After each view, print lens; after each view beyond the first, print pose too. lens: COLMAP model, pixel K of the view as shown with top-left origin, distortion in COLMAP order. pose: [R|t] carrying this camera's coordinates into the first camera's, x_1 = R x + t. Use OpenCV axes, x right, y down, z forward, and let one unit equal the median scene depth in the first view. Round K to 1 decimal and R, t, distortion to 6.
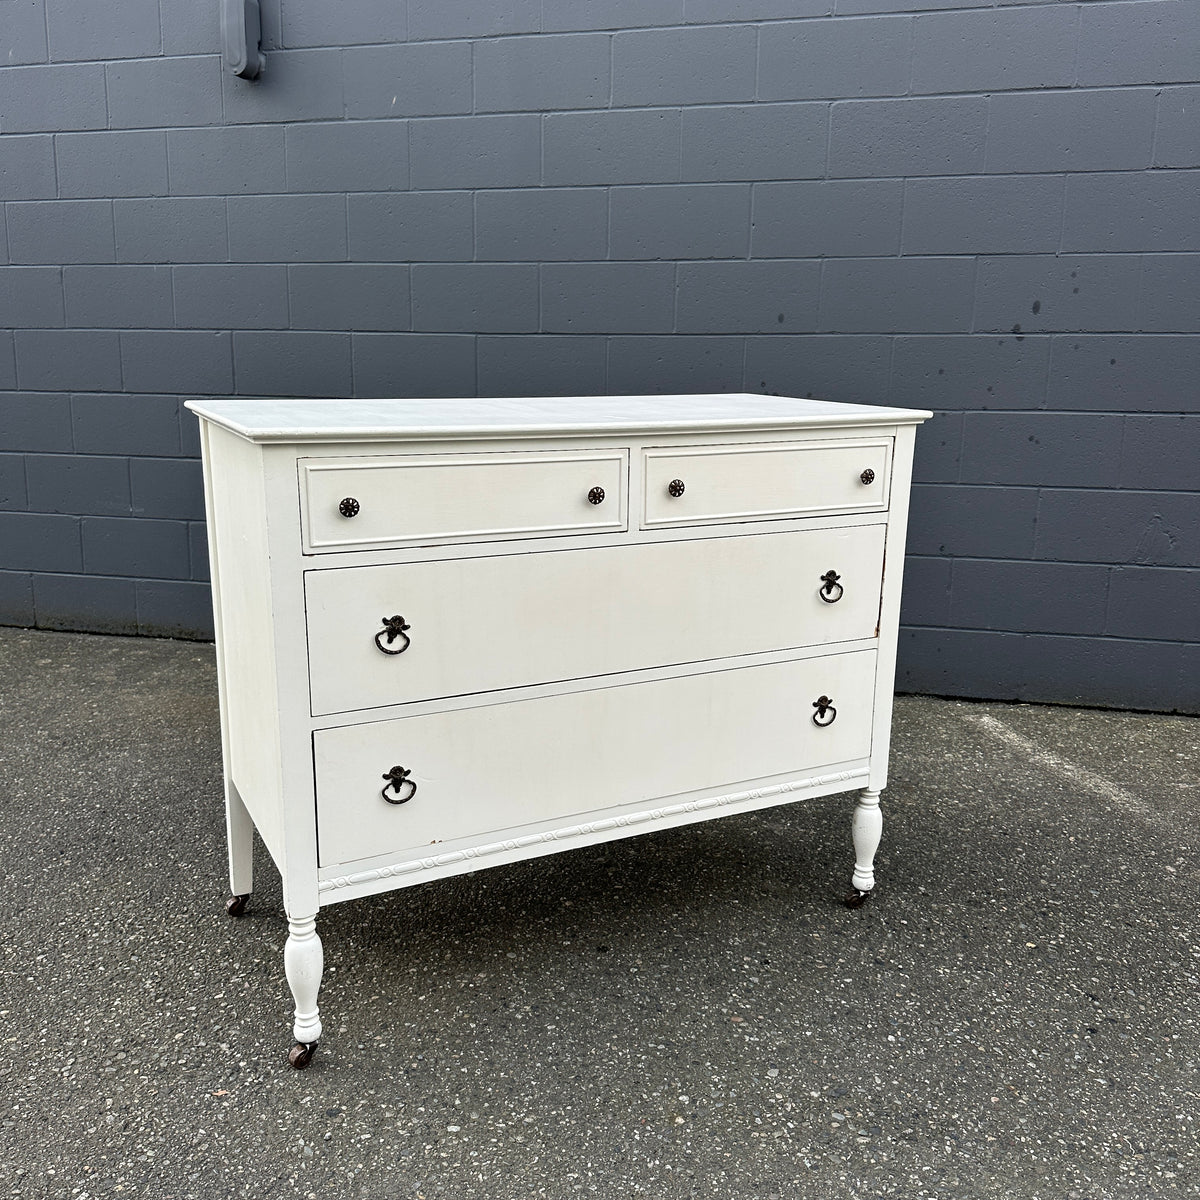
lens RADIAL K [[1124.6, 0, 601.3], [0, 1124.6, 594.2], [0, 0, 1]] dist [0.046500, -0.075550]
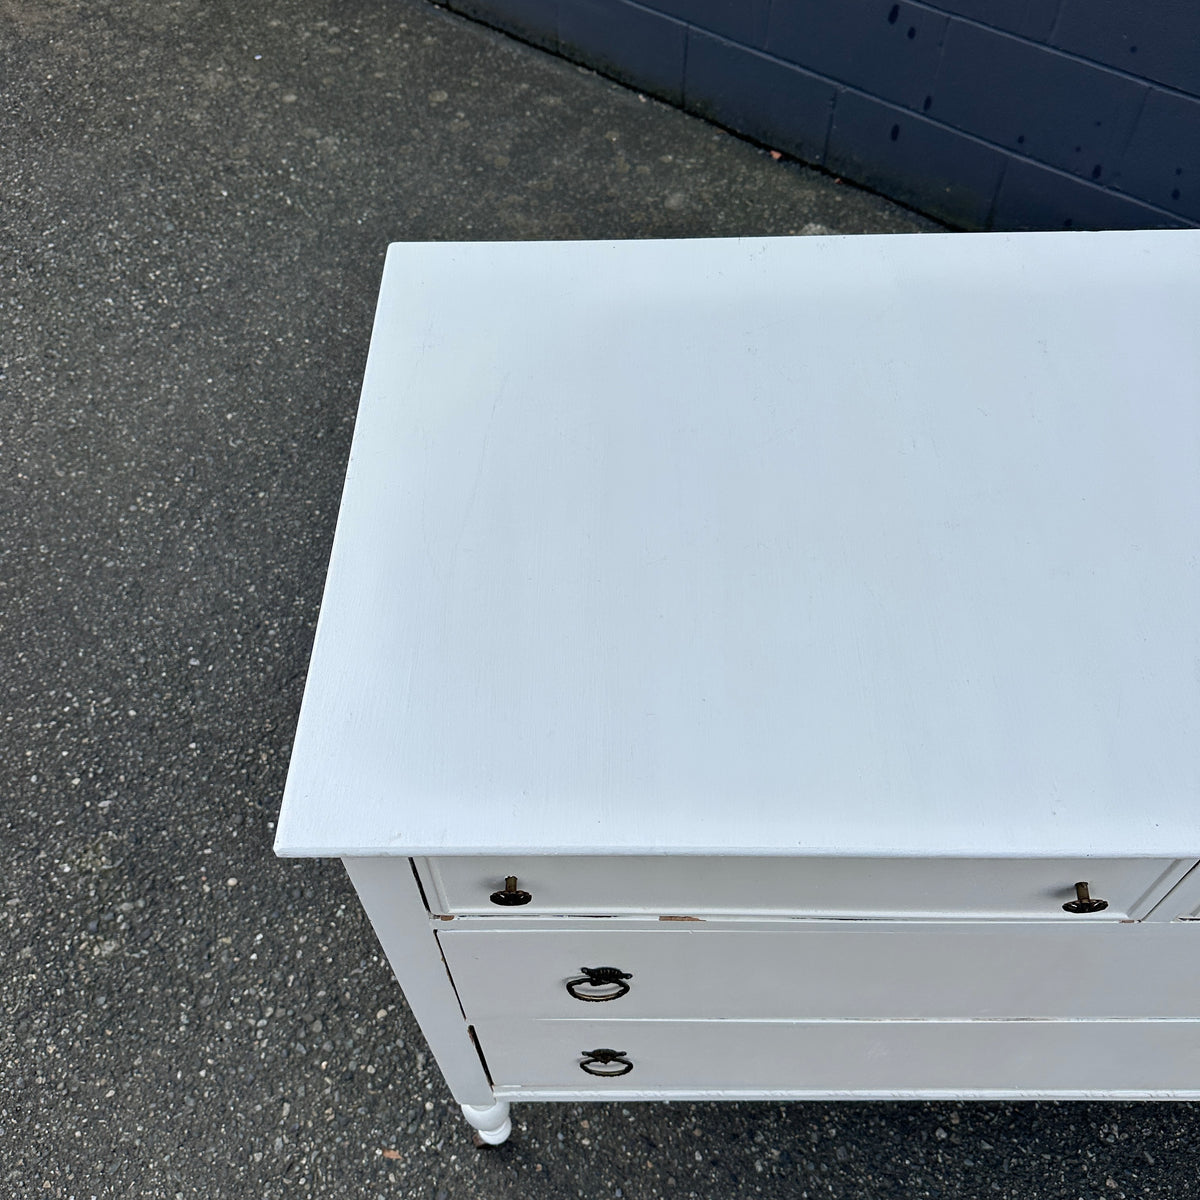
lens RADIAL K [[1118.8, 0, 588.6], [0, 1118.8, 595.2], [0, 0, 1]] dist [0.090990, -0.174231]
pose [[0.885519, 0.348550, -0.307196, -0.071686], [-0.067842, 0.751118, 0.656672, -0.401039], [0.459623, -0.560655, 0.688776, 0.606953]]
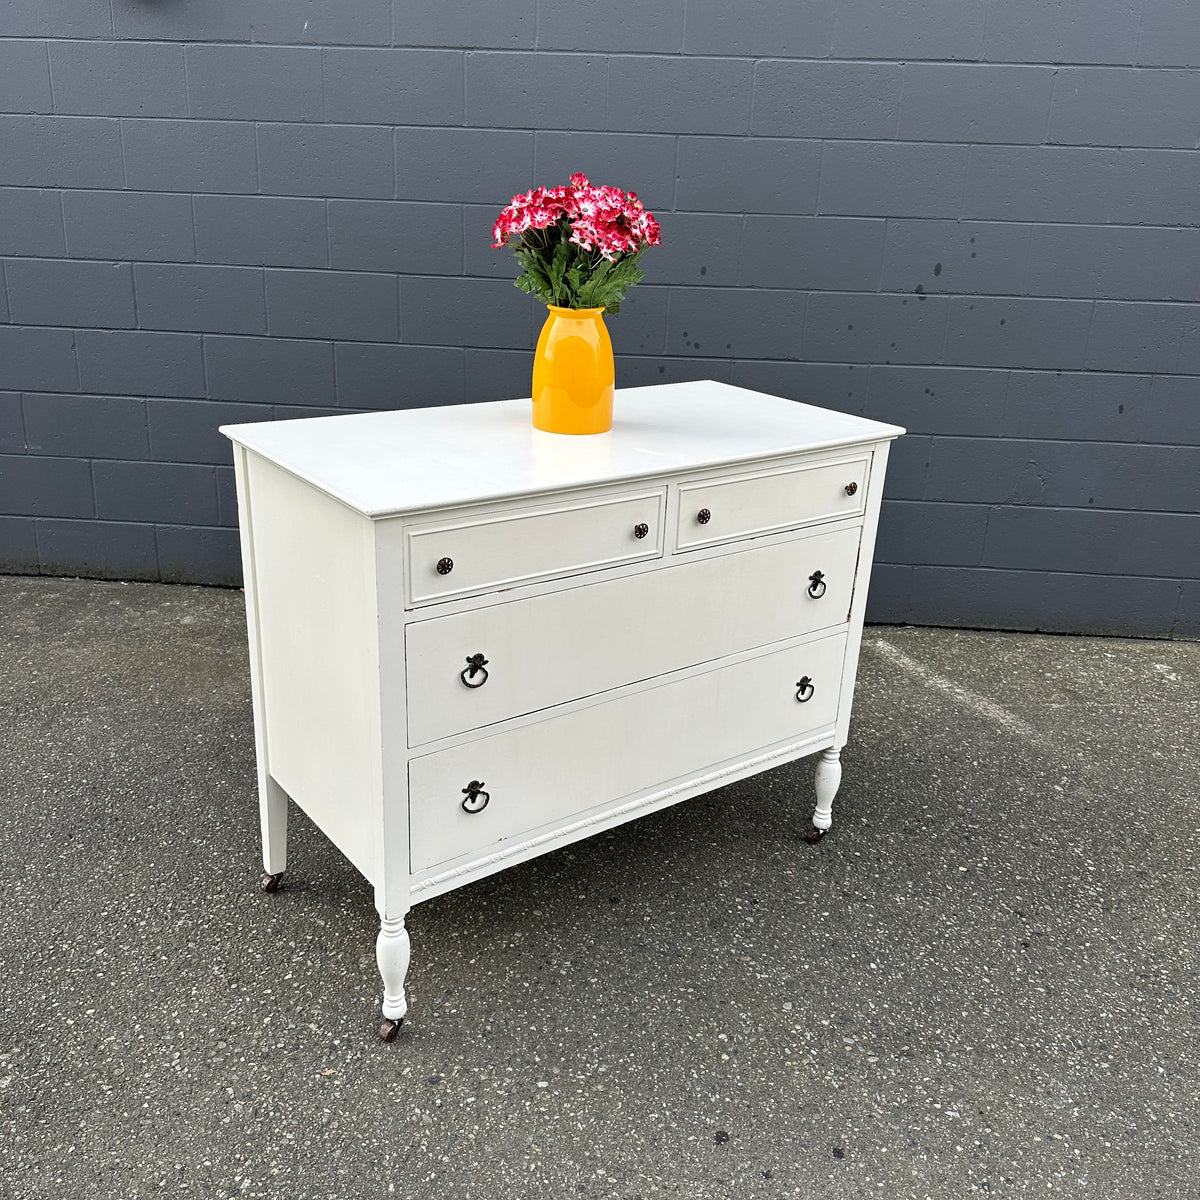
lens RADIAL K [[1118.8, 0, 588.6], [0, 1118.8, 595.2], [0, 0, 1]] dist [0.090990, -0.174231]
pose [[0.986554, -0.033042, 0.160063, -0.209485], [0.010909, 0.990479, 0.137228, -0.157865], [-0.163074, -0.133637, 0.977522, -0.072714]]
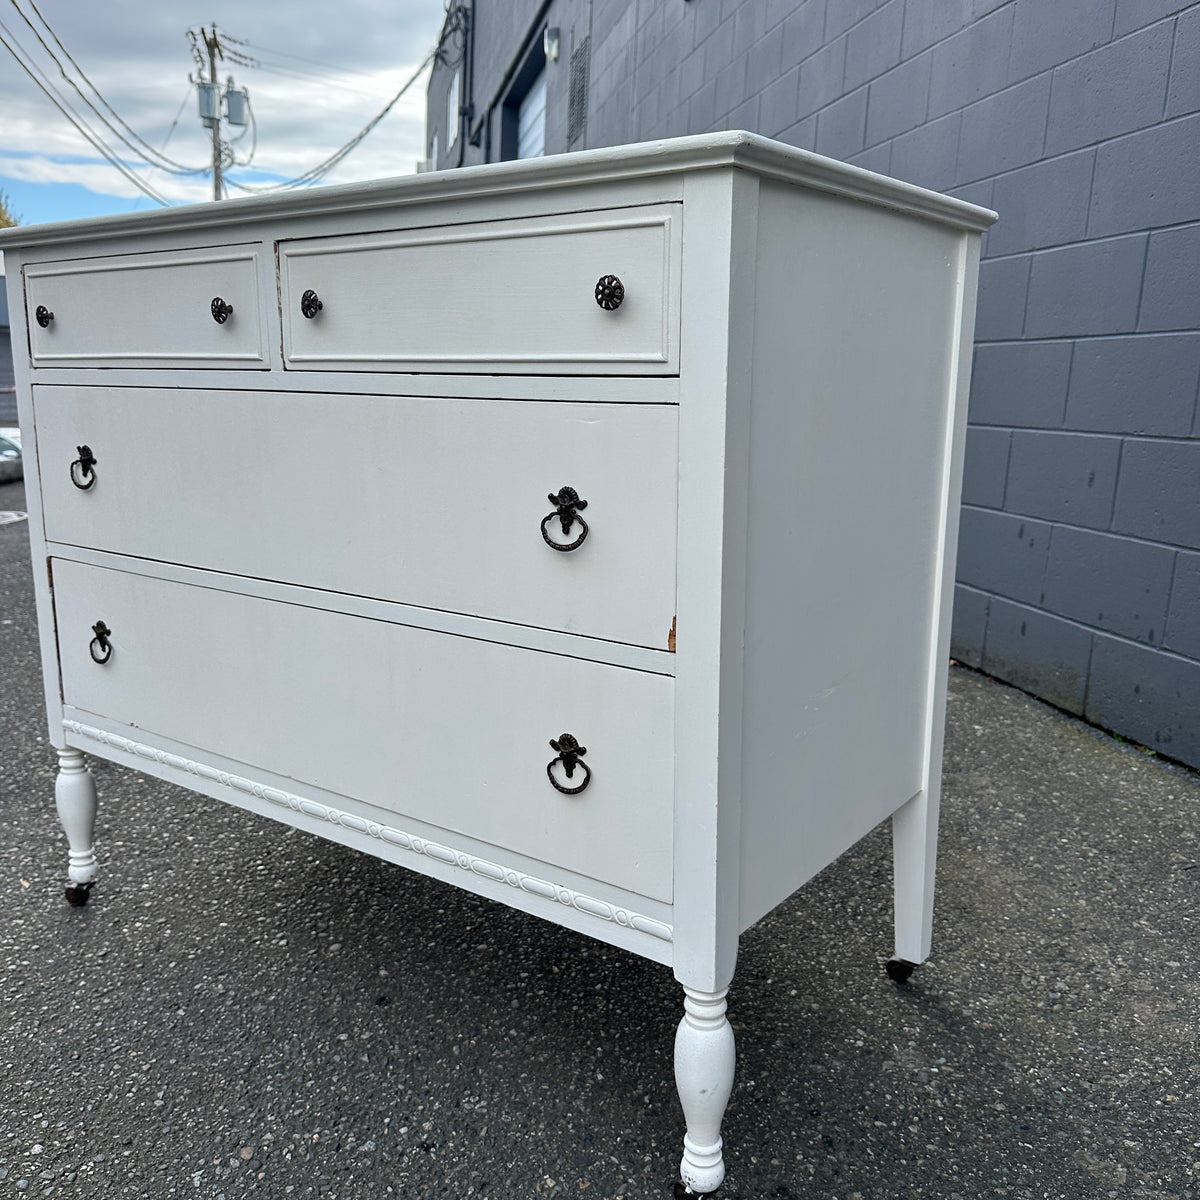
lens RADIAL K [[1126.0, 0, 607.7], [0, 1126.0, 611.8], [0, 0, 1]] dist [0.032489, -0.049762]
pose [[0.446902, 0.175496, -0.877200, 0.683909], [-0.204924, 0.974578, 0.090576, -0.016426], [0.870795, 0.139281, 0.471504, 0.802191]]
